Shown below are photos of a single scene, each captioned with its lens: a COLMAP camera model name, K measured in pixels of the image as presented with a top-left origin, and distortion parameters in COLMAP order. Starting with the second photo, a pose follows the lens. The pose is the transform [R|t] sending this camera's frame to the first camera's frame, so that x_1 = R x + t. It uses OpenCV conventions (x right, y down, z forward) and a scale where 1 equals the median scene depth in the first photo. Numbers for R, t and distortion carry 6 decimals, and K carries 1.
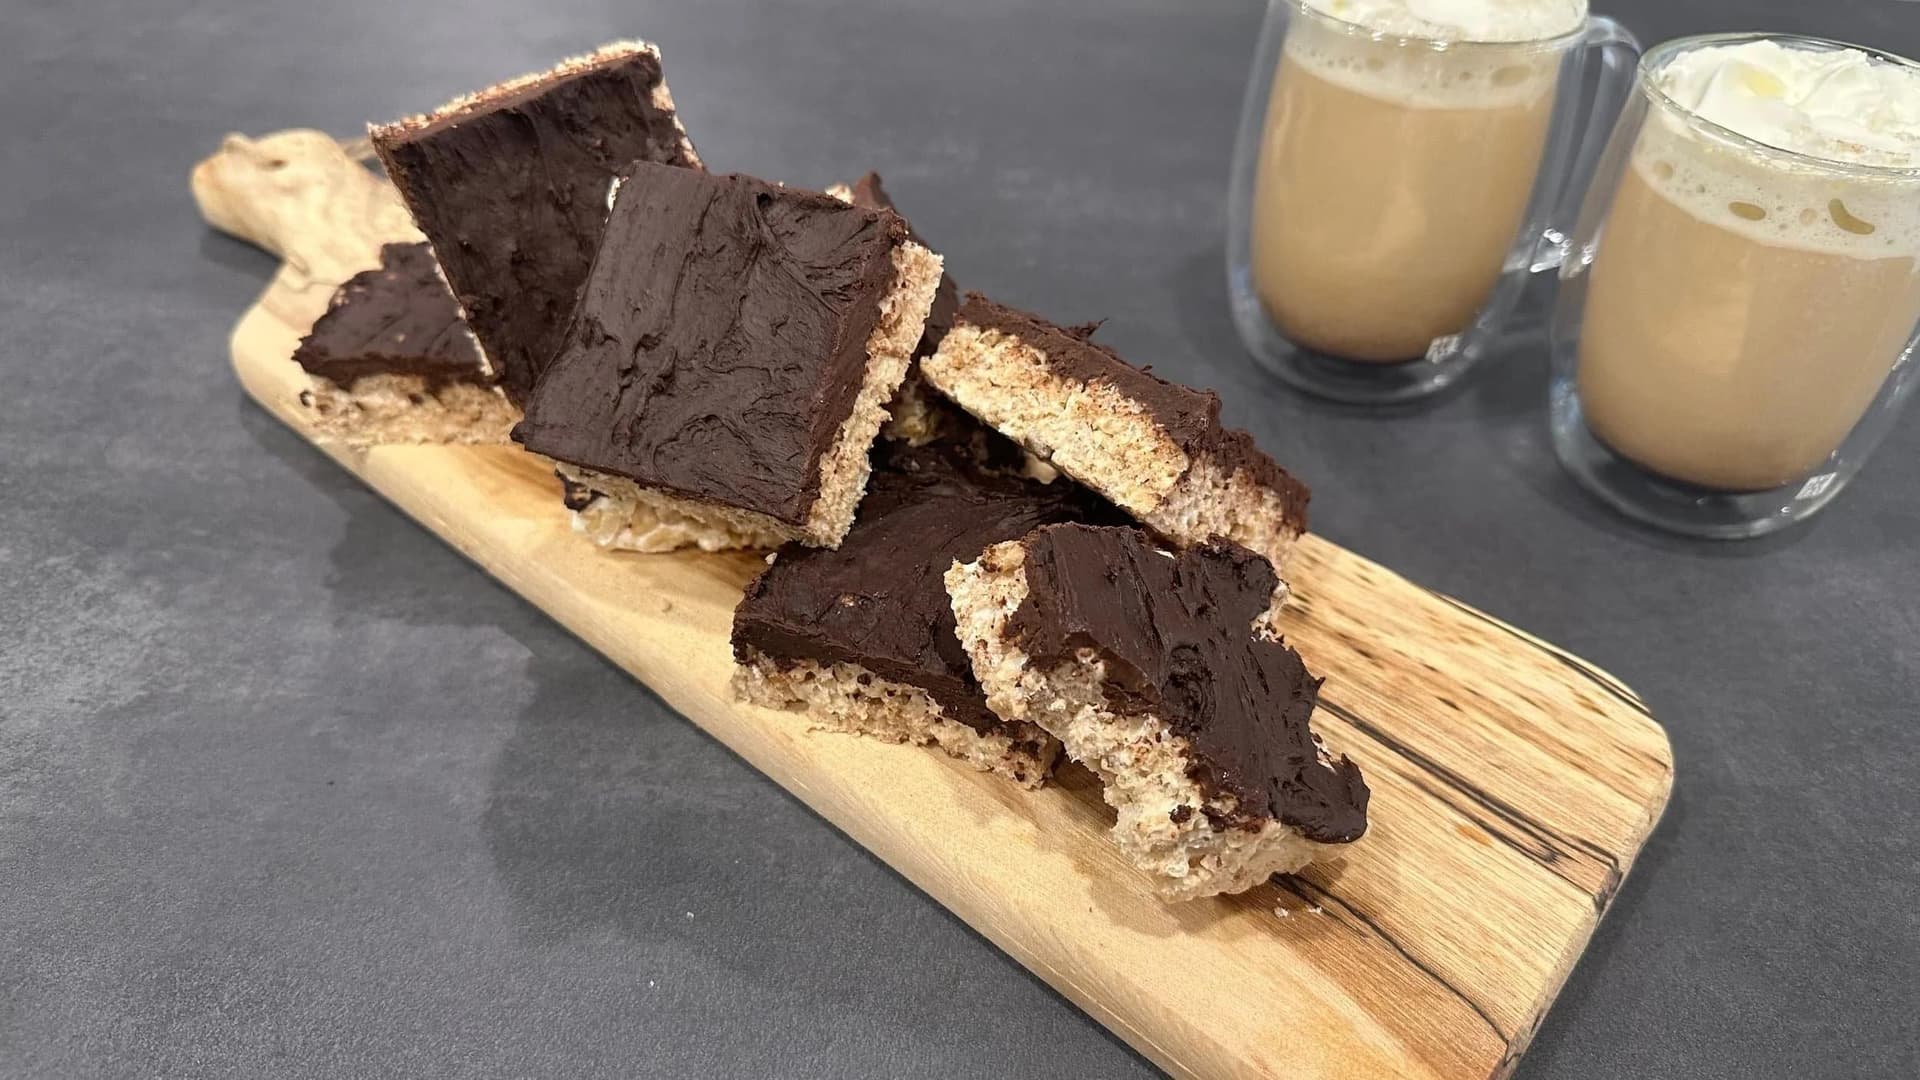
lens RADIAL K [[1613.4, 0, 960.0], [0, 1613.4, 540.0], [0, 0, 1]] dist [-0.006968, -0.010096]
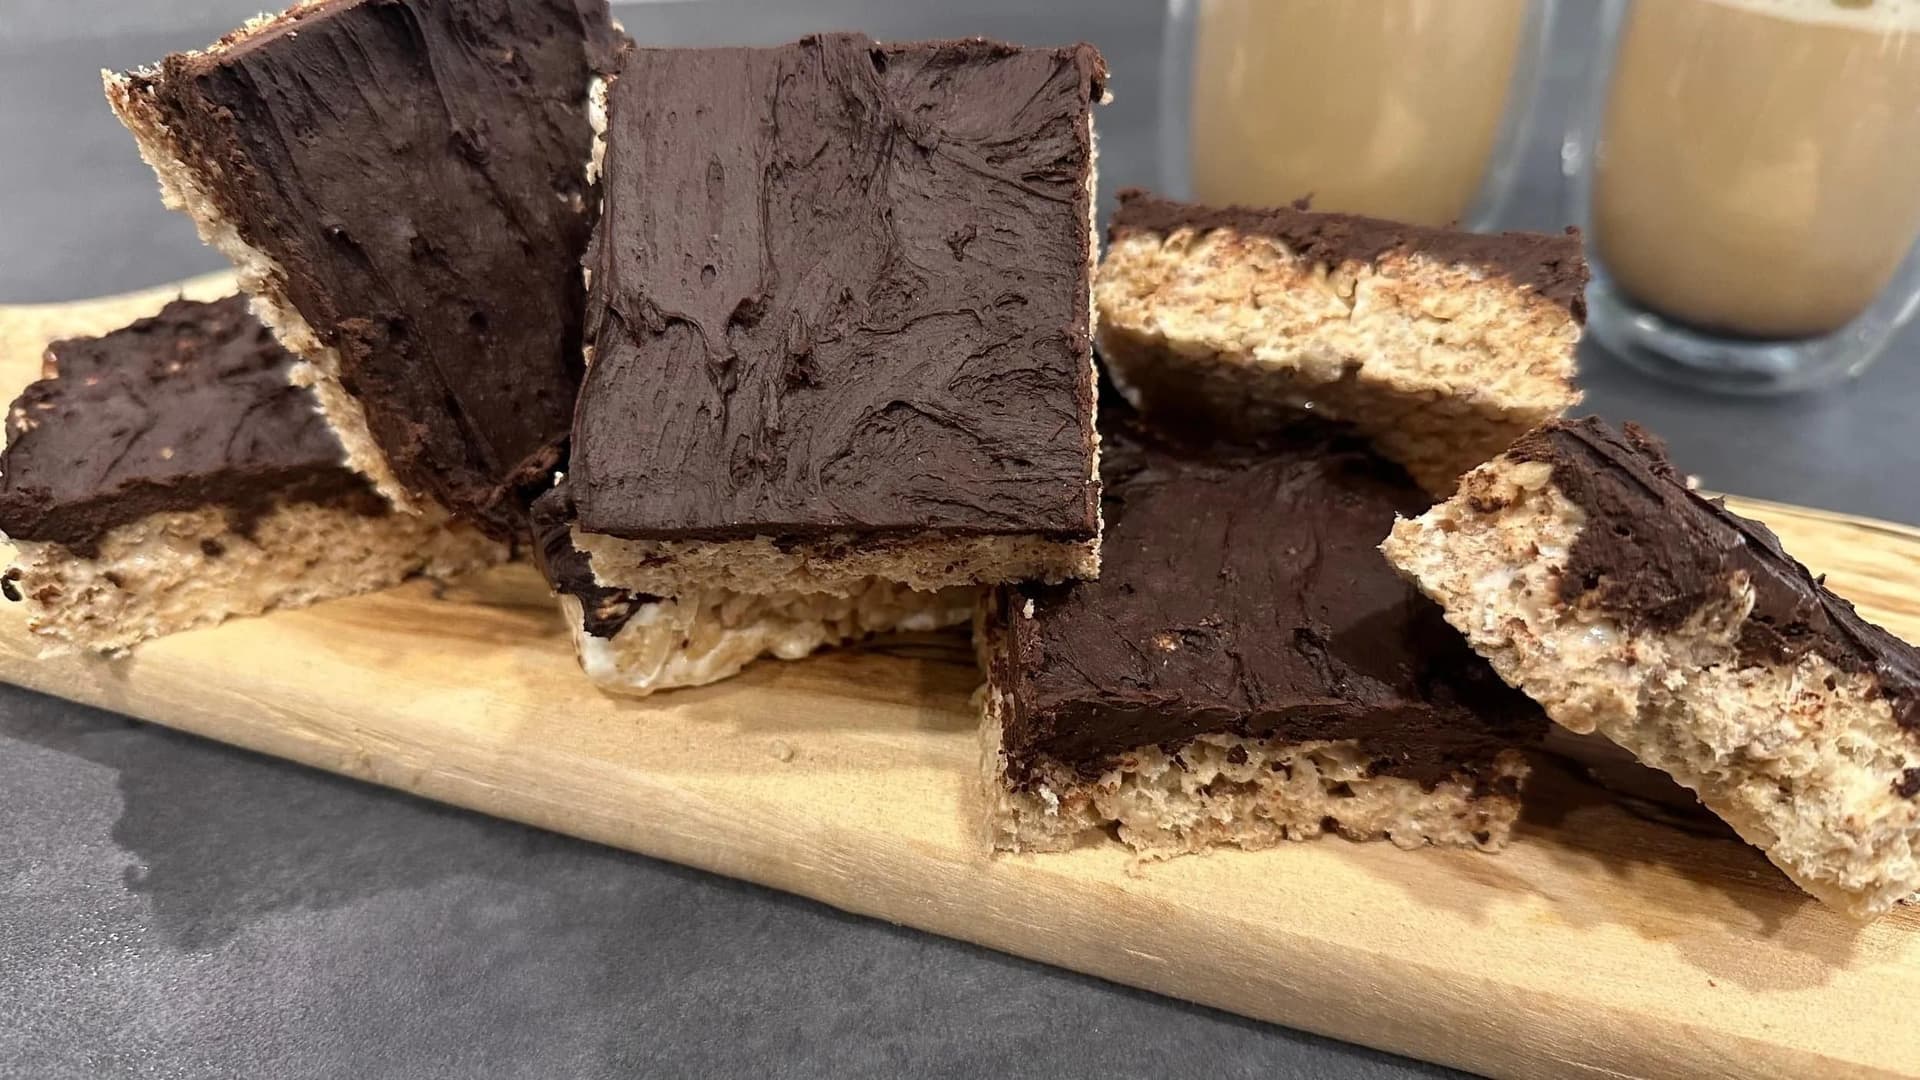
lens RADIAL K [[1613.4, 0, 960.0], [0, 1613.4, 540.0], [0, 0, 1]] dist [-0.006968, -0.010096]
pose [[0.919695, -0.213160, 0.329732, -0.314616], [0.242460, 0.968876, -0.049932, 0.009199], [-0.308826, 0.125869, 0.942753, 0.386816]]
